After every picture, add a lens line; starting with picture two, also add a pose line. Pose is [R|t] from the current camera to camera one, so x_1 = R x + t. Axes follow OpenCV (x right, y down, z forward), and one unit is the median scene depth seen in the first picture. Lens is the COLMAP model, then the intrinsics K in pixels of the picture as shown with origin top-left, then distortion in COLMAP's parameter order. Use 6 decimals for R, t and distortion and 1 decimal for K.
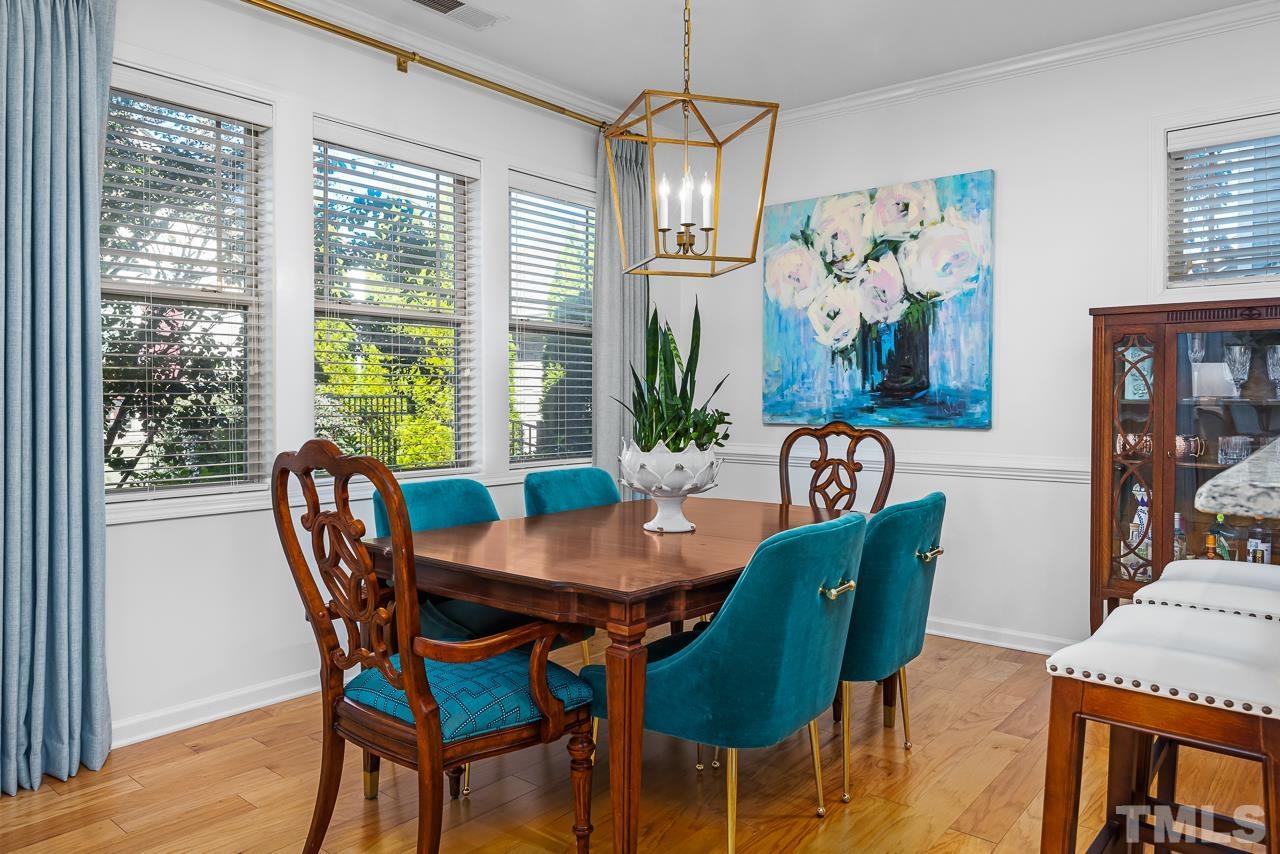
lens RADIAL K [[848.3, 0, 627.3], [0, 848.3, 410.0], [0, 0, 1]] dist [0.000833, 0.001095]
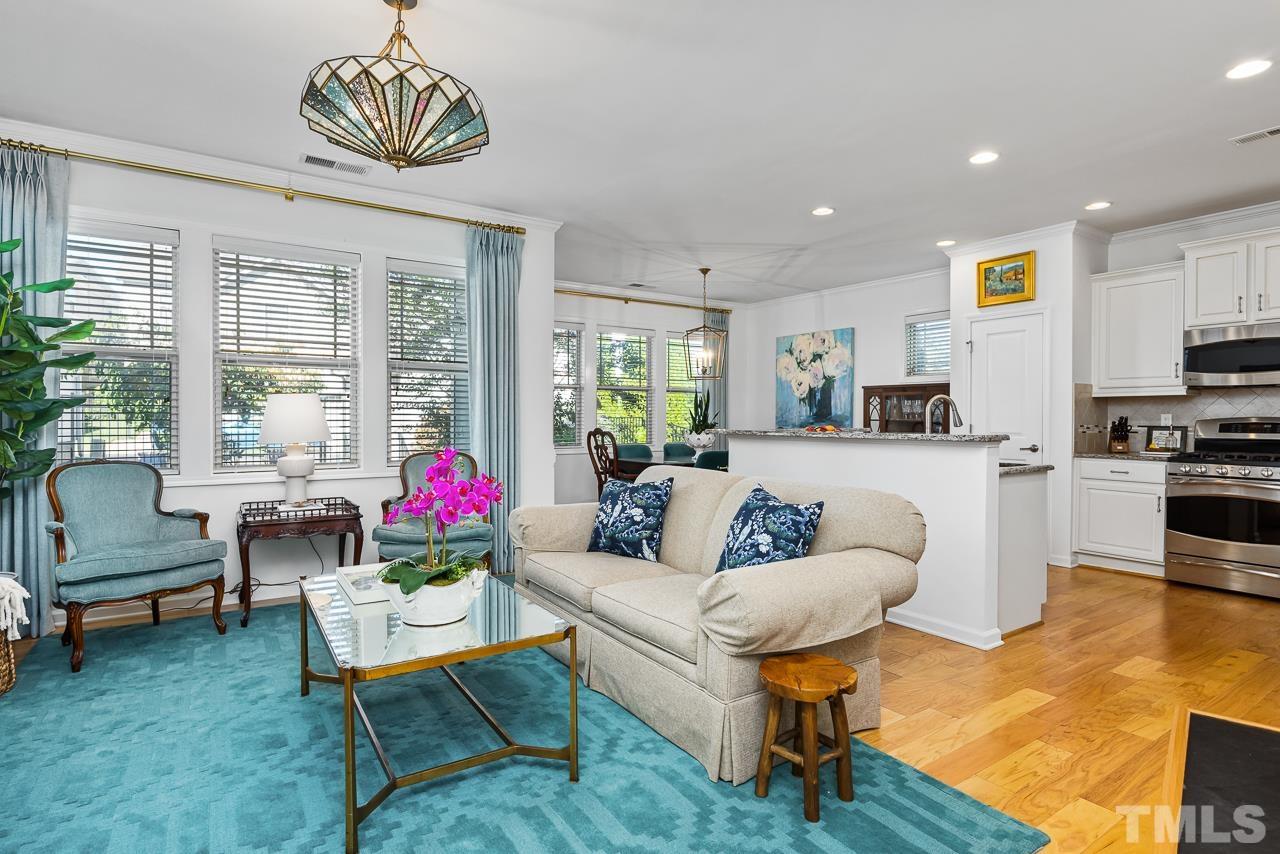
lens RADIAL K [[647.2, 0, 659.1], [0, 647.2, 426.6], [0, 0, 1]] dist [0.000620, 0.000124]
pose [[0.967043, 0.005123, -0.254561, 0.348645], [-0.005600, 0.999984, -0.001149, 0.014073], [0.254551, 0.002536, 0.967056, -0.945388]]
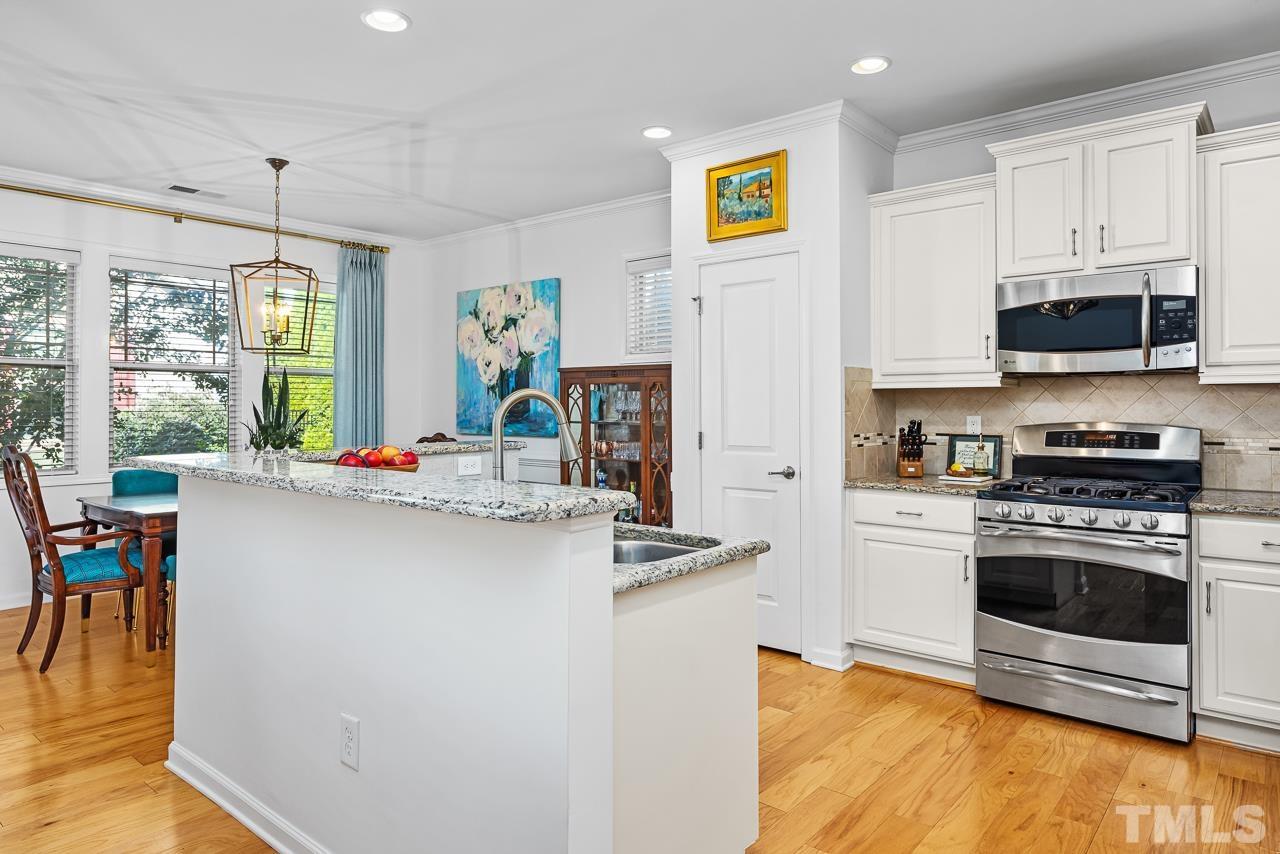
lens RADIAL K [[772.0, 0, 641.5], [0, 772.0, 400.6], [0, 0, 1]] dist [0.004548, 0.004225]
pose [[0.999996, -0.000583, 0.002643, 0.560127], [0.000639, 0.999776, -0.021172, -0.015702], [-0.002631, 0.021174, 0.999772, -0.451394]]
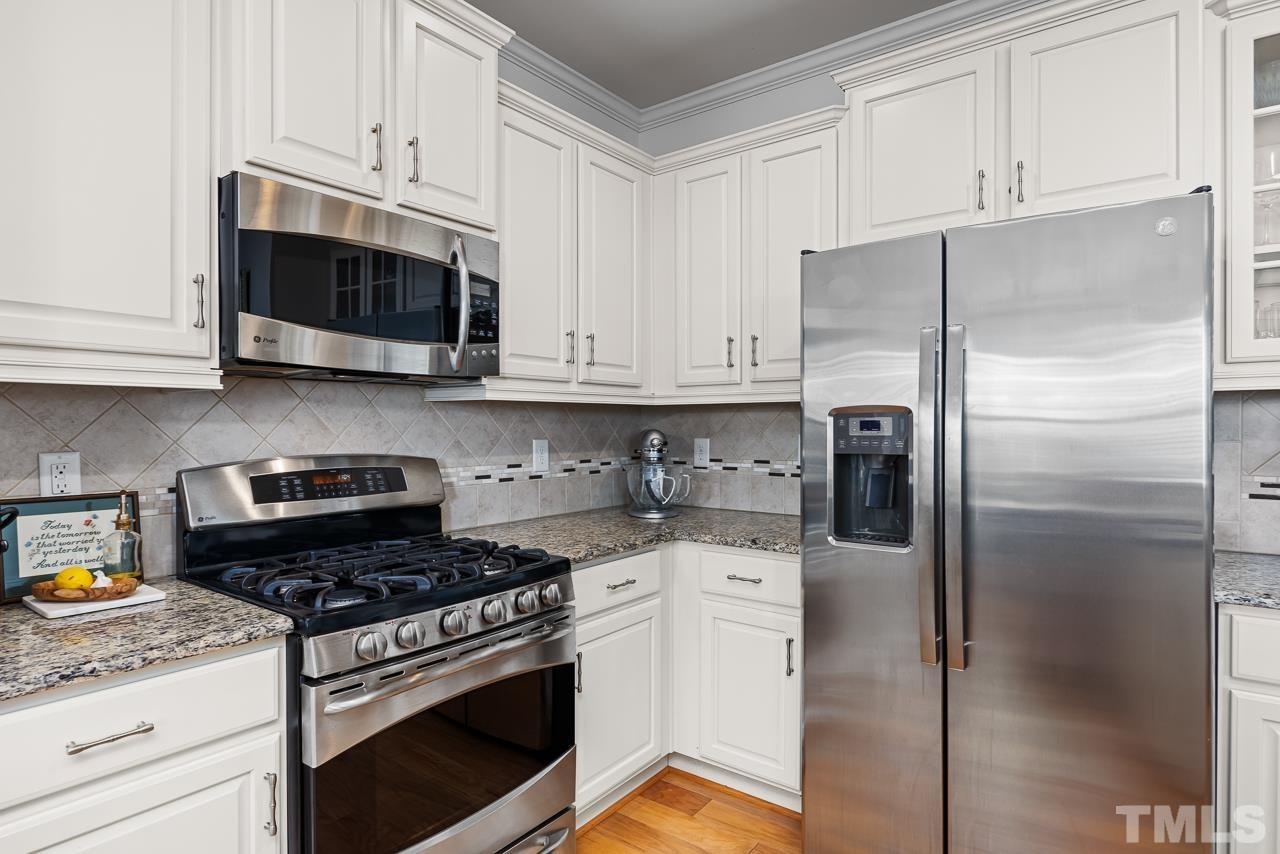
lens RADIAL K [[701.7, 0, 662.3], [0, 701.7, 434.2], [0, 0, 1]] dist [-0.014416, -0.001655]
pose [[-0.075883, -0.012678, 0.997036, 0.574870], [0.017030, 0.999757, 0.014009, -0.026639], [-0.996971, 0.018043, -0.075648, 0.200525]]
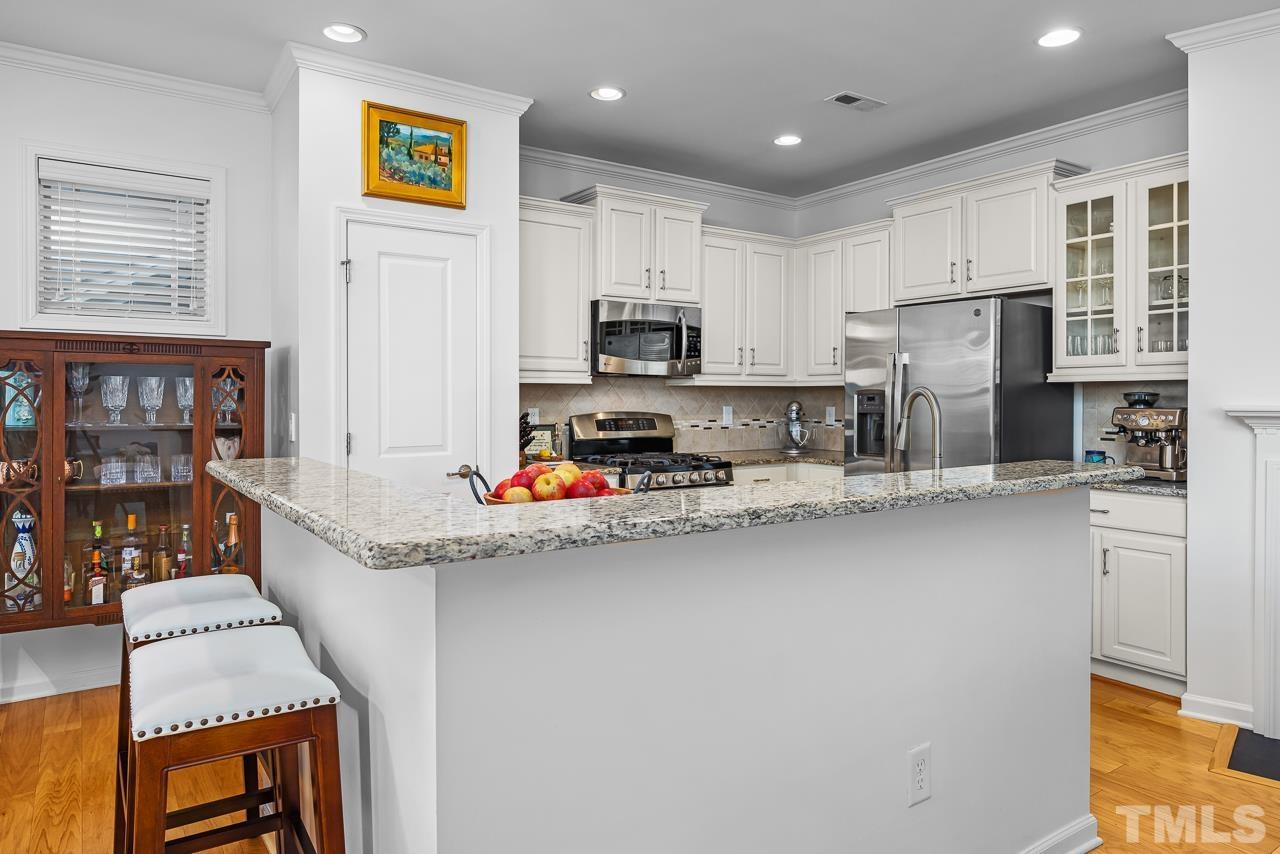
lens RADIAL K [[808.4, 0, 628.7], [0, 808.4, 404.4], [0, 0, 1]] dist [-0.003393, -0.004072]
pose [[0.277990, -0.007803, 0.960552, -0.076542], [0.012721, 0.999909, 0.004441, -0.025526], [-0.960500, 0.010985, 0.278064, 0.052420]]
